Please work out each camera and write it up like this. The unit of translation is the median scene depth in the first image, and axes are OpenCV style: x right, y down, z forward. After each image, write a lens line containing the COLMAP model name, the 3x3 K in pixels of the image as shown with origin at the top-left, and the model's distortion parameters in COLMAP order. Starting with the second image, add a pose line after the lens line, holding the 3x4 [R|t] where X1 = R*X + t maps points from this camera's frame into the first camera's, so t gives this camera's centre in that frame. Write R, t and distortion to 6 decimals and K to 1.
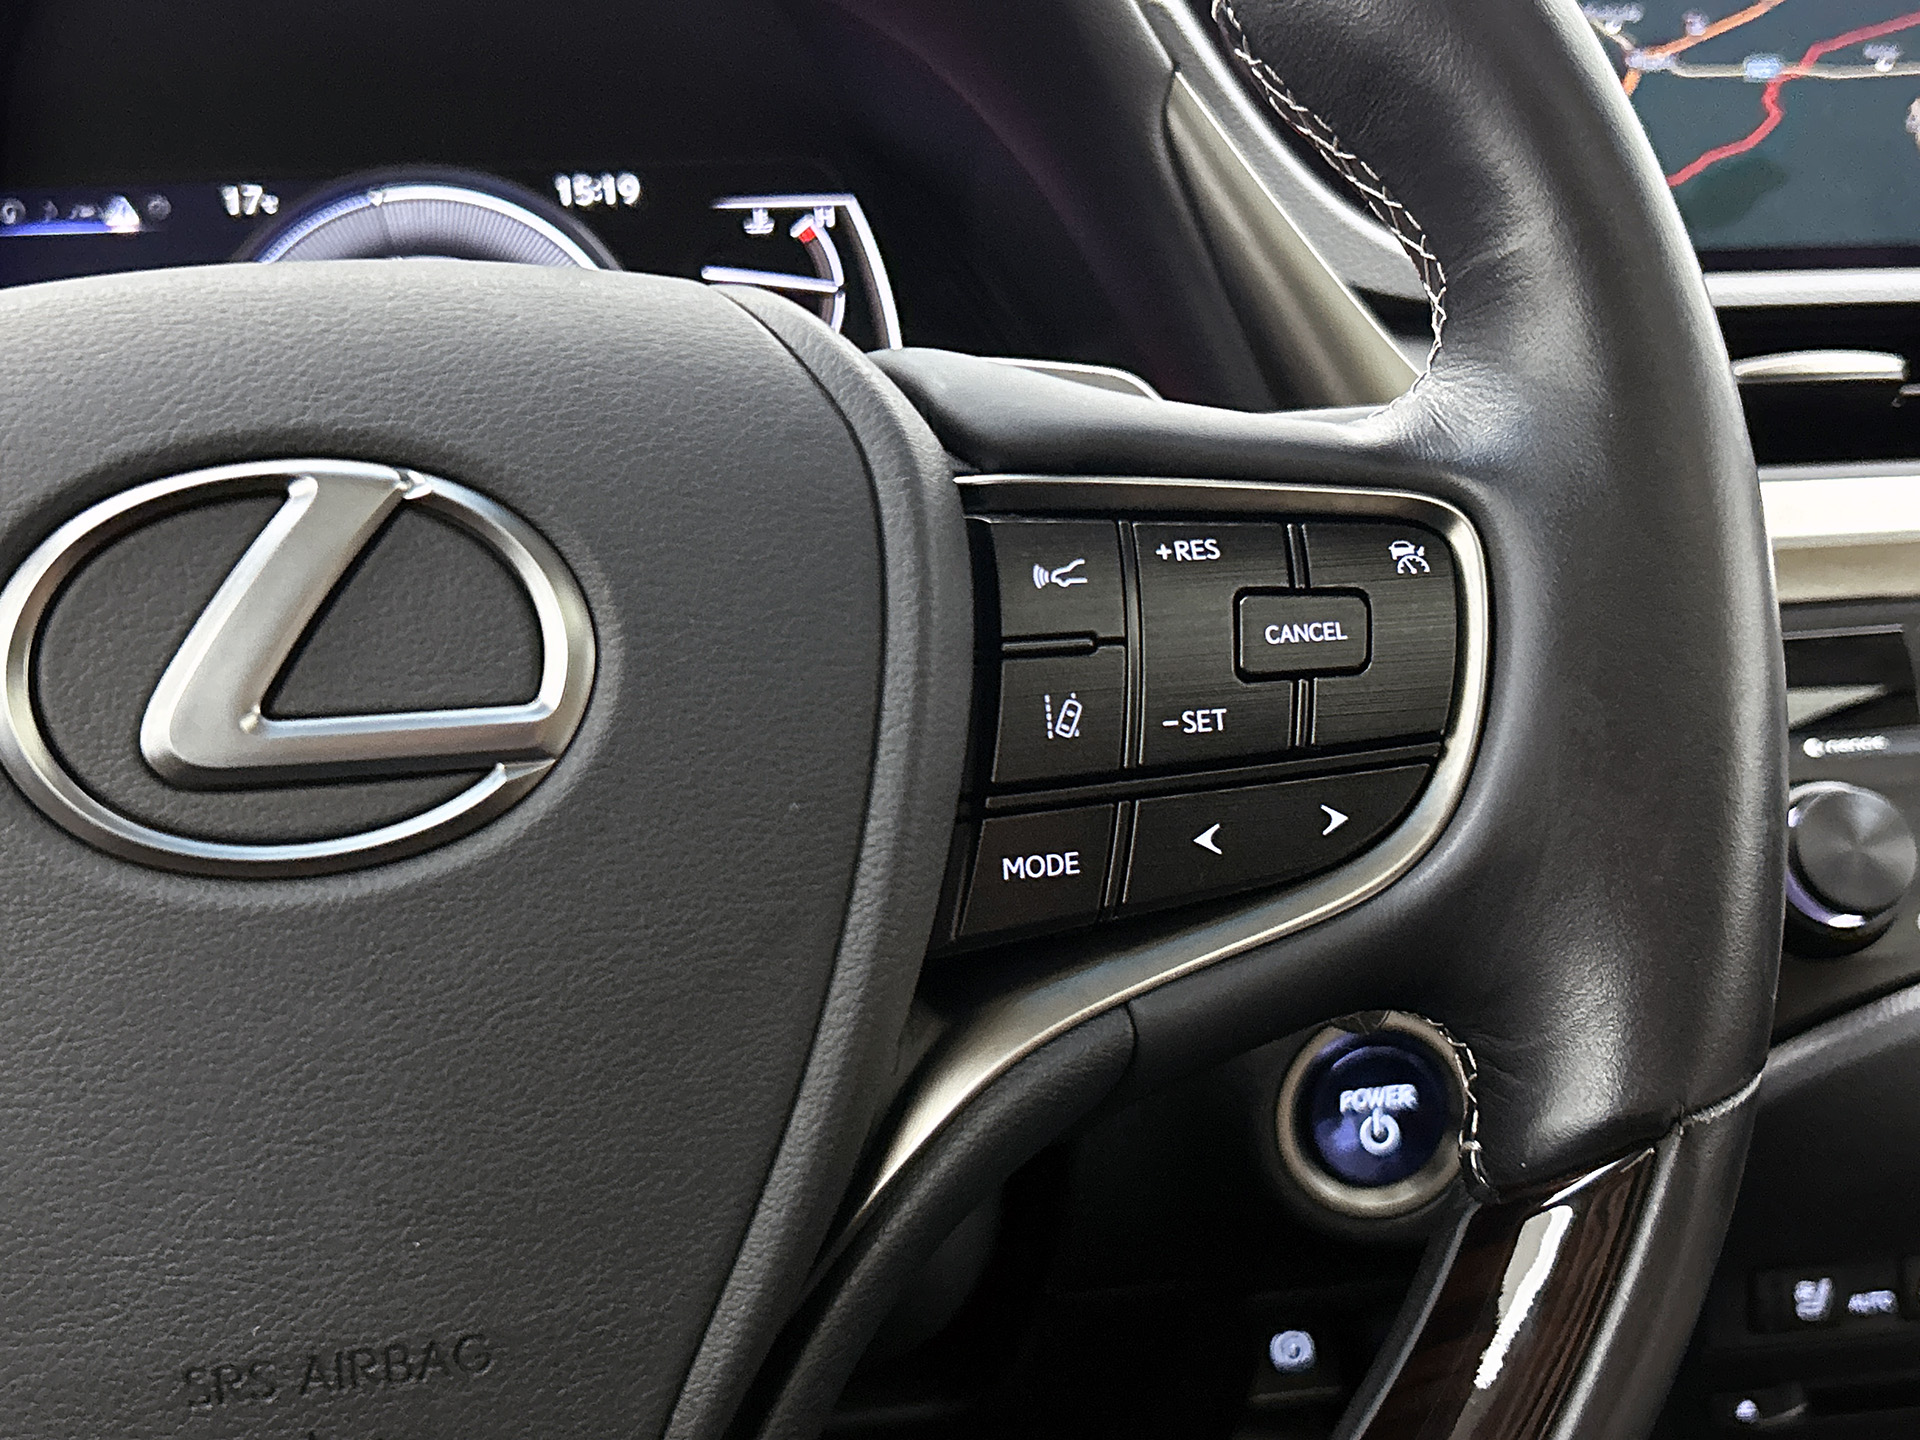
lens RADIAL K [[2395.5, 0, 951.5], [0, 2395.5, 721.2], [0, 0, 1]] dist [0.068956, 0.000000]
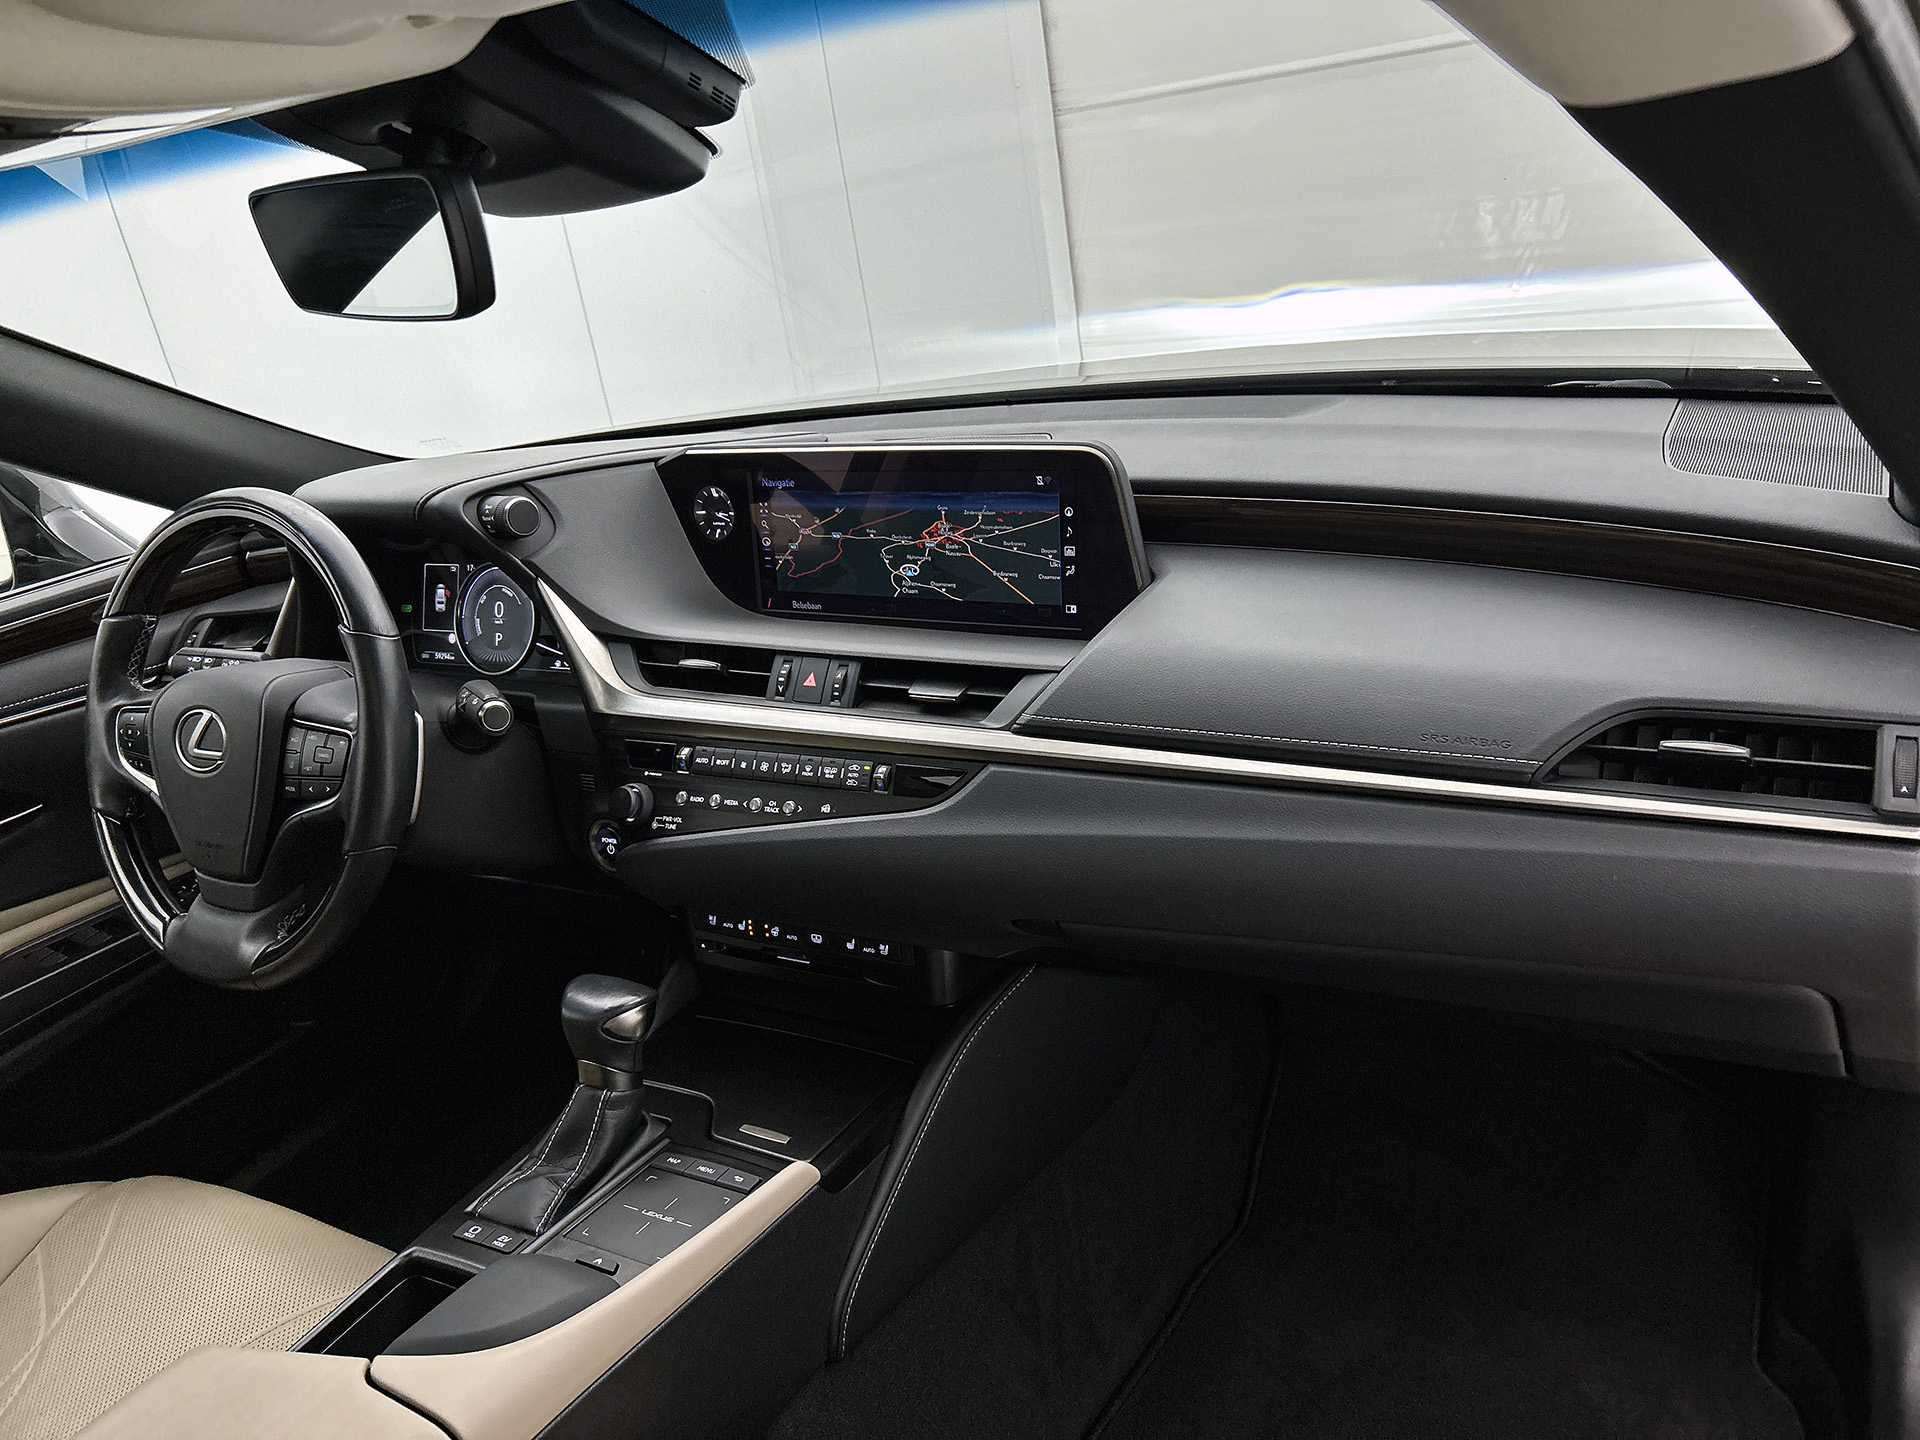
lens RADIAL K [[1470.7, 0, 933.0], [0, 1470.7, 708.4], [0, 0, 1]] dist [0.041481, -0.042924]
pose [[0.754718, 0.144459, -0.639947, 3.399587], [-0.041718, 0.984049, 0.172936, -0.793670], [0.654721, -0.103820, 0.748706, -0.646185]]
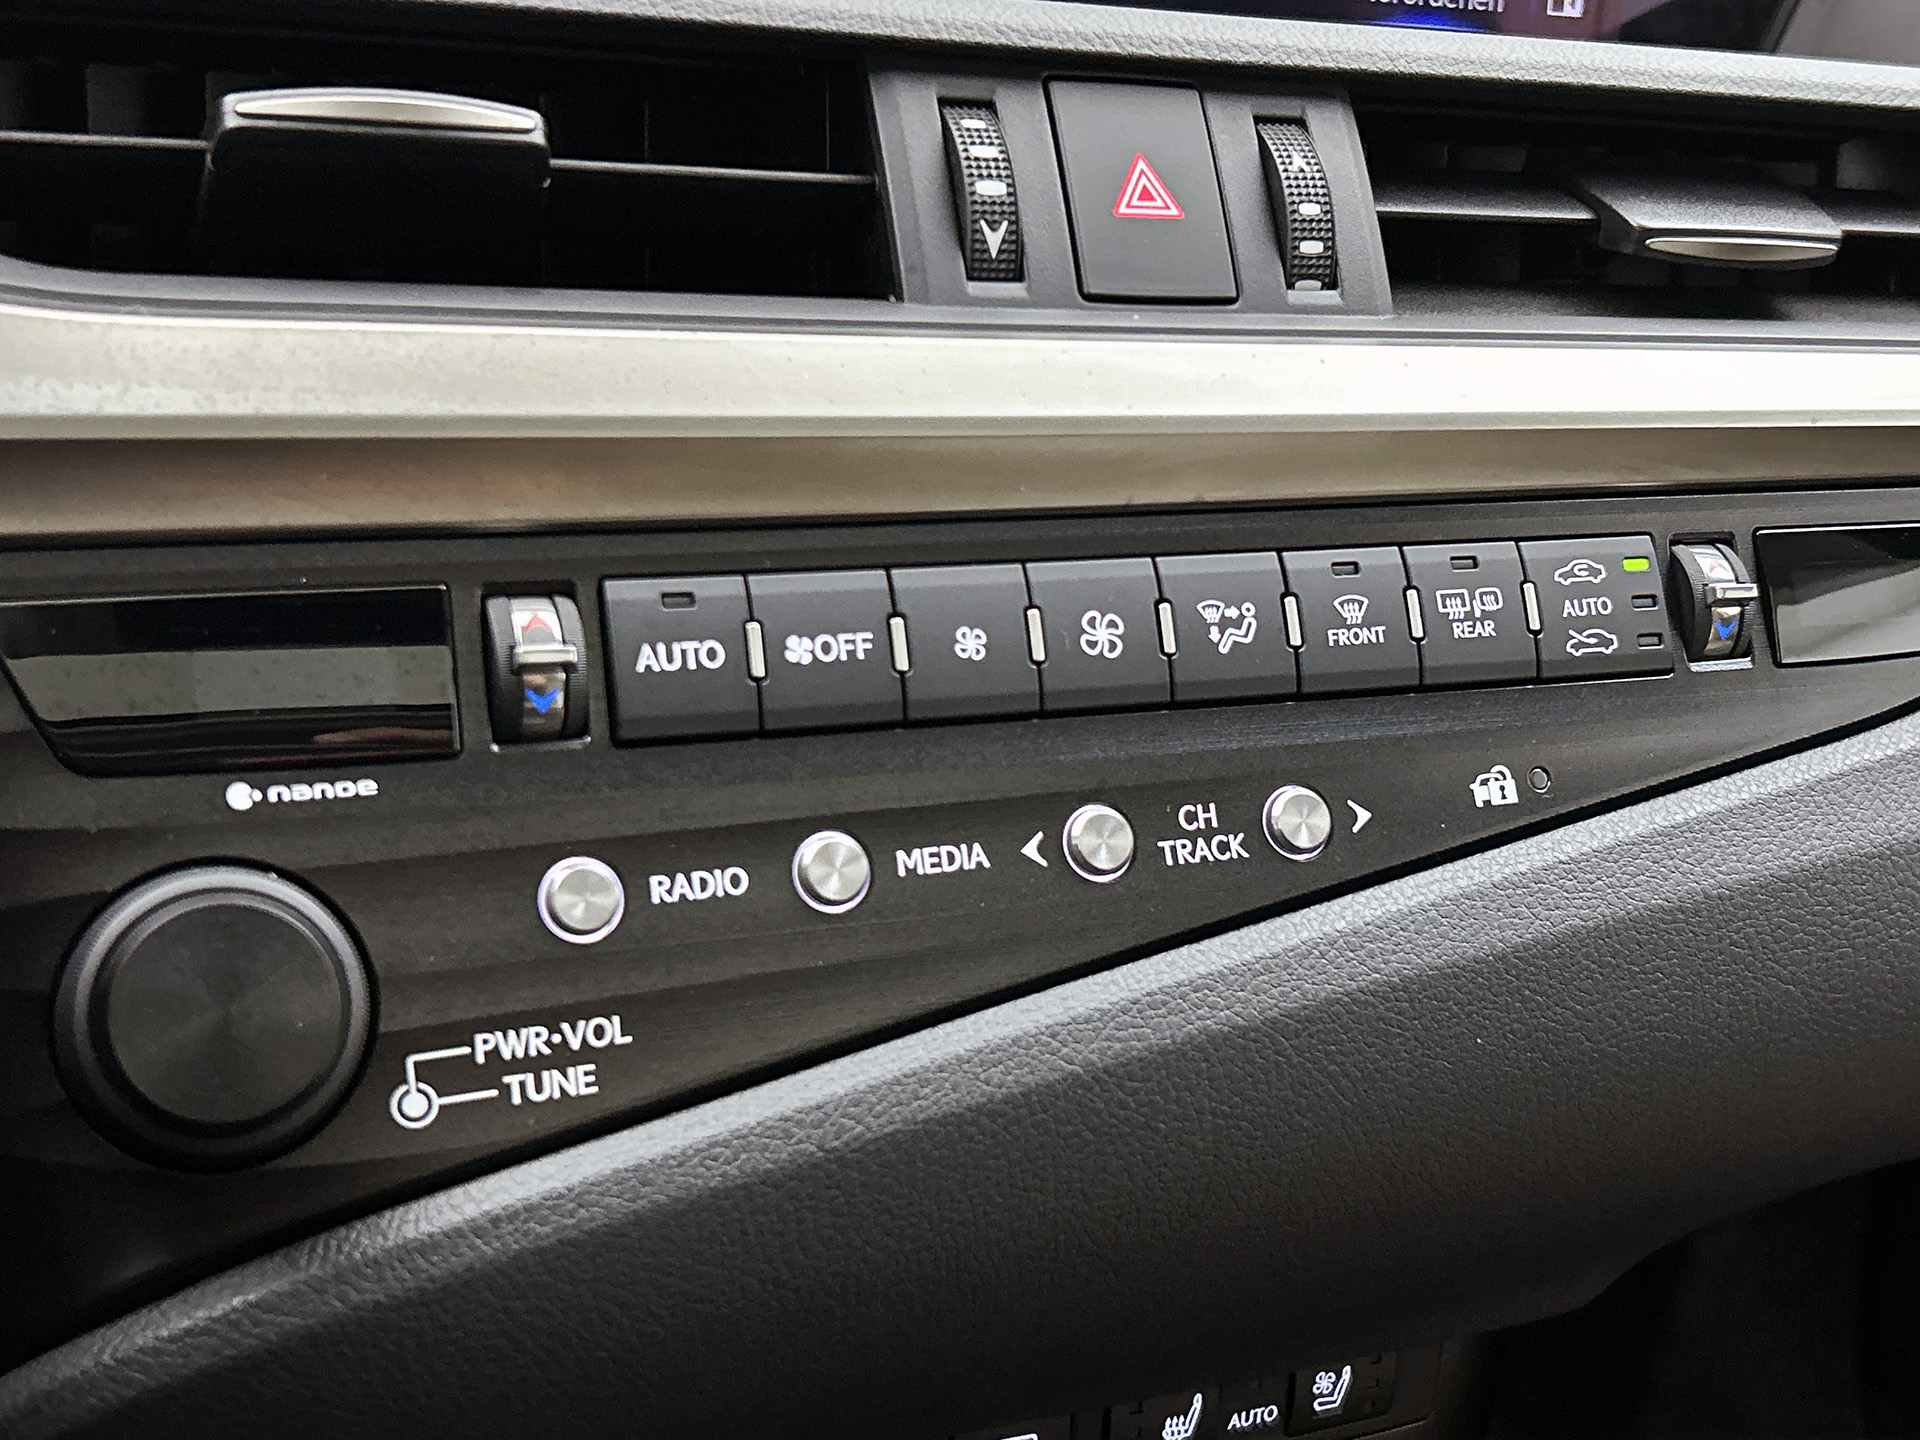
lens RADIAL K [[2395.5, 0, 964.0], [0, 2395.5, 644.6], [0, 0, 1]] dist [0.068956, 0.000000]
pose [[0.970813, 0.039981, 0.236481, 0.616808], [-0.067528, 0.991684, 0.109557, -0.155163], [-0.230134, -0.122329, 0.965440, 0.655979]]
